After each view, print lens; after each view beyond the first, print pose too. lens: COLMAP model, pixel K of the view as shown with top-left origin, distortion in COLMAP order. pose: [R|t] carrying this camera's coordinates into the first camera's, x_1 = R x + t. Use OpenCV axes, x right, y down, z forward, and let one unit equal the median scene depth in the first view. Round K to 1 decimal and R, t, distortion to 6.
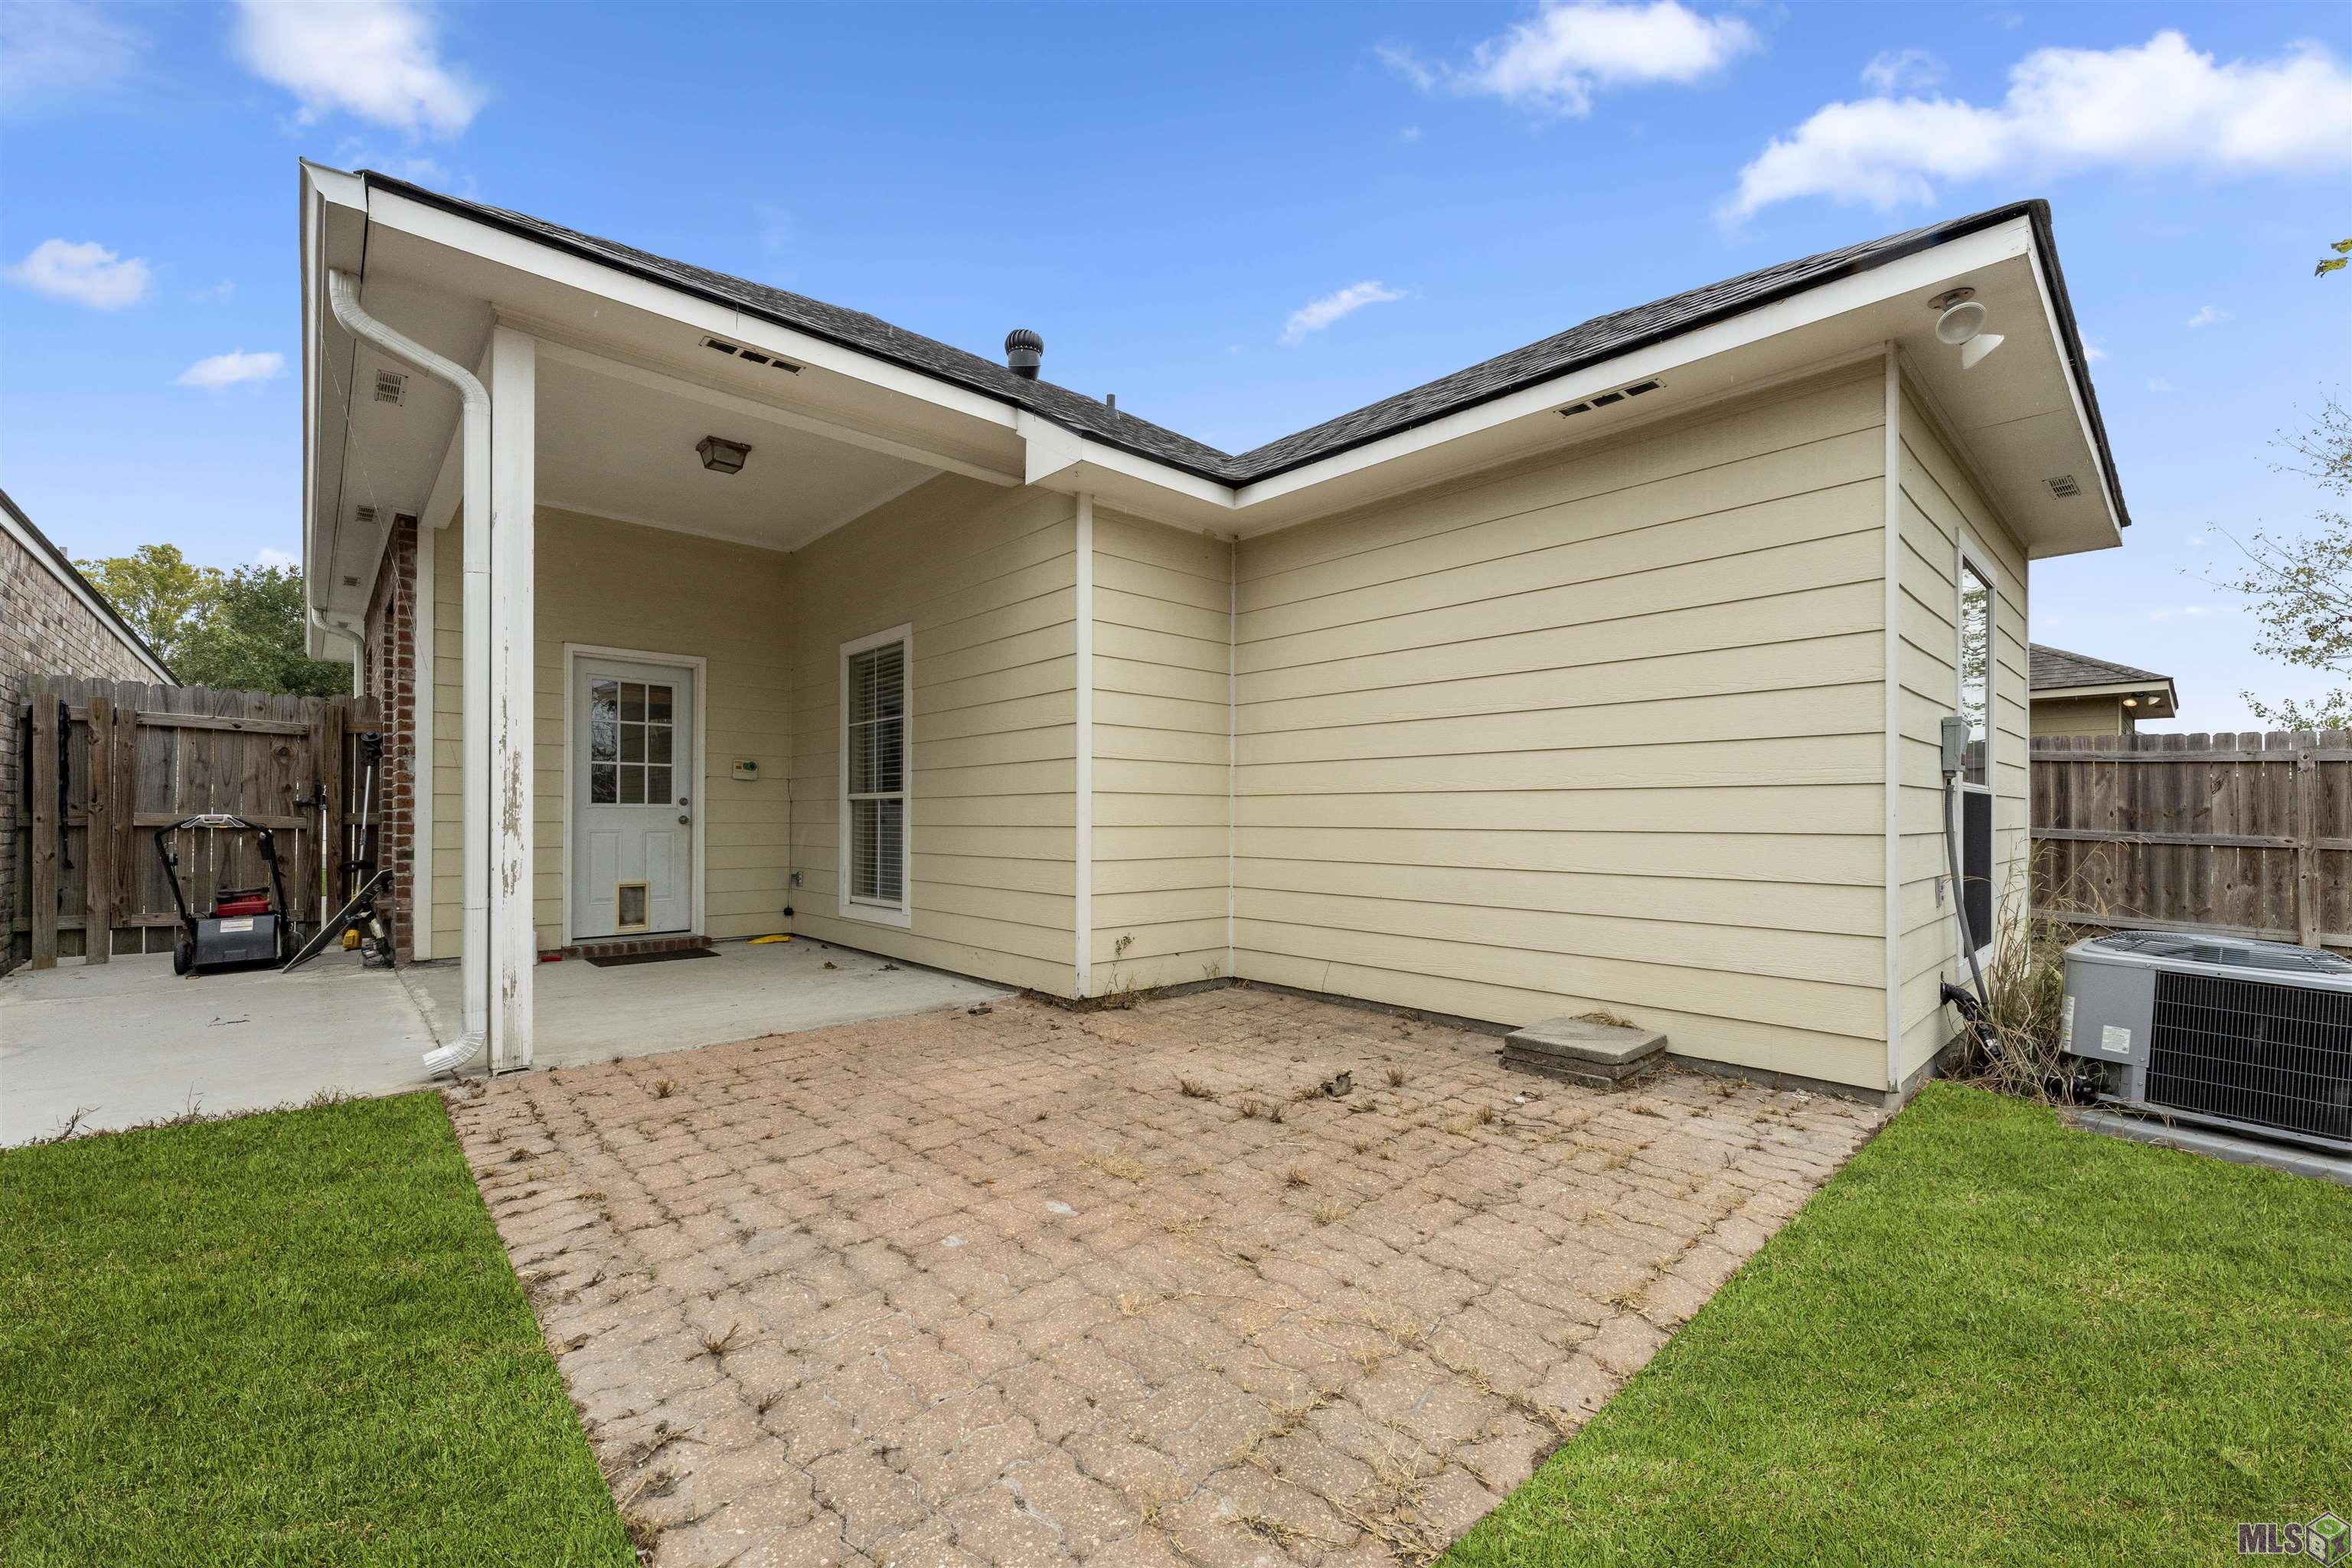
lens RADIAL K [[941.6, 0, 1180.3], [0, 941.6, 804.5], [0, 0, 1]] dist [0.001803, 0.000289]
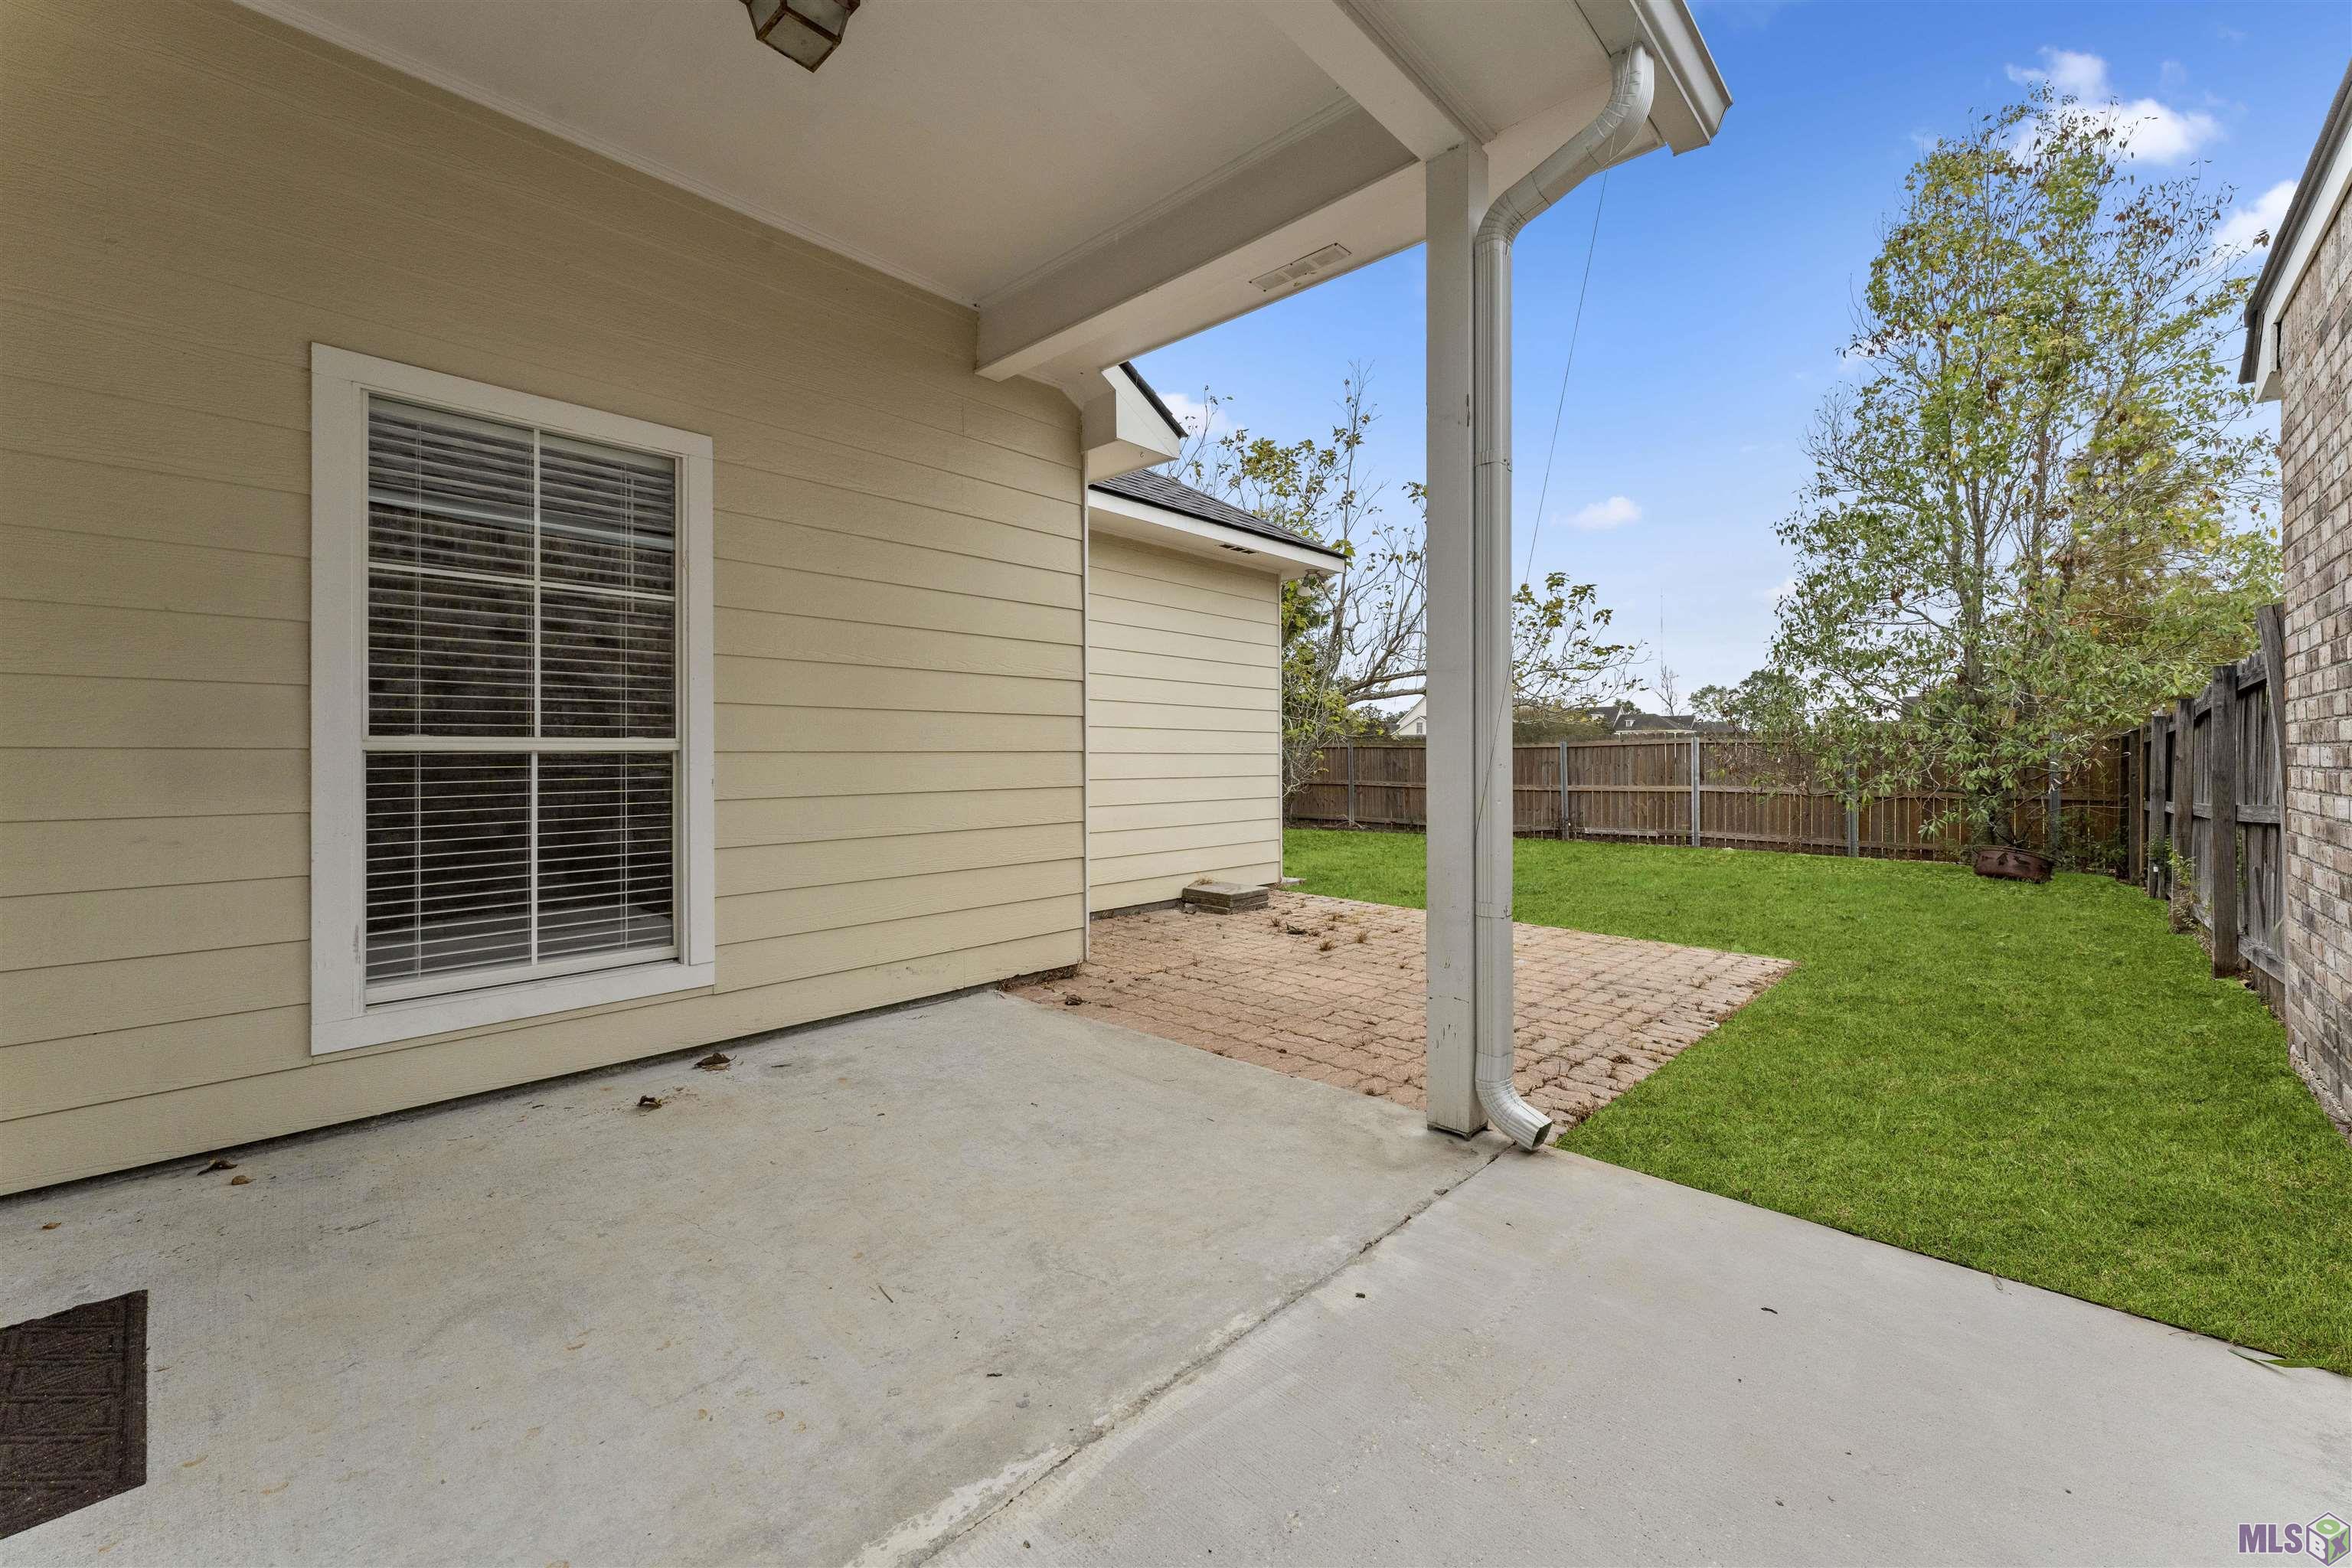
lens RADIAL K [[938.4, 0, 1169.4], [0, 938.4, 761.4], [0, 0, 1]] dist [0.001538, 0.000446]
pose [[-0.079181, -0.006688, 0.996838, -0.731810], [-0.012665, 0.999904, 0.005702, -0.006236], [-0.996780, -0.012173, -0.079258, 0.660257]]
